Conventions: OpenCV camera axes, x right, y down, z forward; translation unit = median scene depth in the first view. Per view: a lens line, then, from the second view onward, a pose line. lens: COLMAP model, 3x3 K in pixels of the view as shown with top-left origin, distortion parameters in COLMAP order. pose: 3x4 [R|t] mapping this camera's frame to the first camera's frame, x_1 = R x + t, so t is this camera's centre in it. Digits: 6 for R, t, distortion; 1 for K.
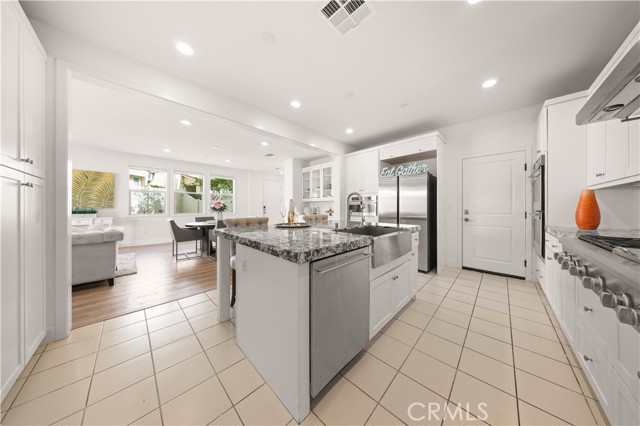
lens RADIAL K [[185.5, 0, 321.7], [0, 185.5, 208.4], [0, 0, 1]] dist [-0.008094, -0.000114]
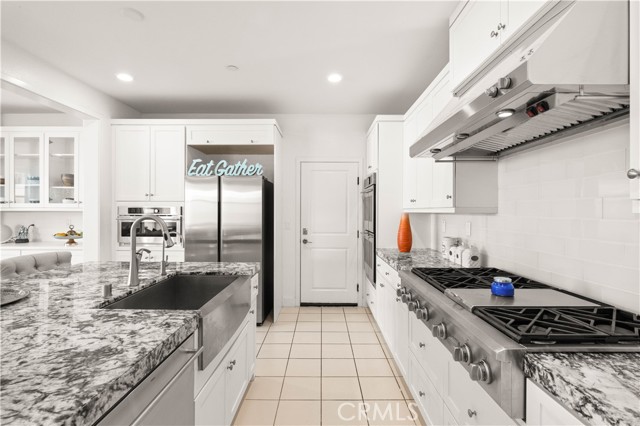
lens RADIAL K [[299.9, 0, 319.0], [0, 299.9, 211.7], [0, 0, 1]] dist [-0.002762, 0.000172]
pose [[0.723247, 0.001182, 0.690588, -0.033216], [0.000277, 0.999998, -0.002002, -0.060680], [-0.690589, 0.001639, 0.723245, 0.062696]]
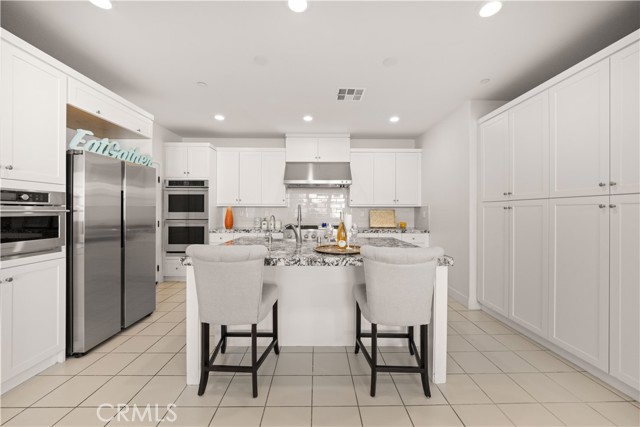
lens RADIAL K [[244.6, 0, 320.8], [0, 244.6, 210.1], [0, 0, 1]] dist [-0.002323, -0.000064]
pose [[-0.702998, -0.000514, 0.711192, -0.510469], [-0.000888, 1.000000, -0.000154, -0.038443], [-0.711191, -0.000740, -0.702998, 1.158667]]
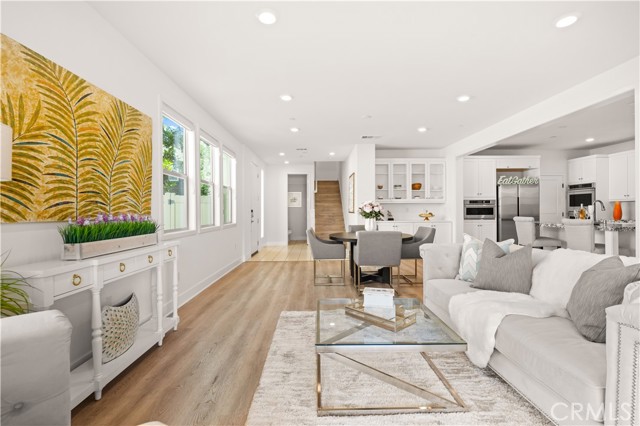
lens RADIAL K [[299.9, 0, 321.1], [0, 299.9, 210.1], [0, 0, 1]] dist [-0.002762, 0.000172]
pose [[0.705745, -0.005755, 0.708443, -2.046443], [0.008498, 0.999964, -0.000343, -0.016661], [-0.708415, 0.006262, 0.705768, 0.557110]]
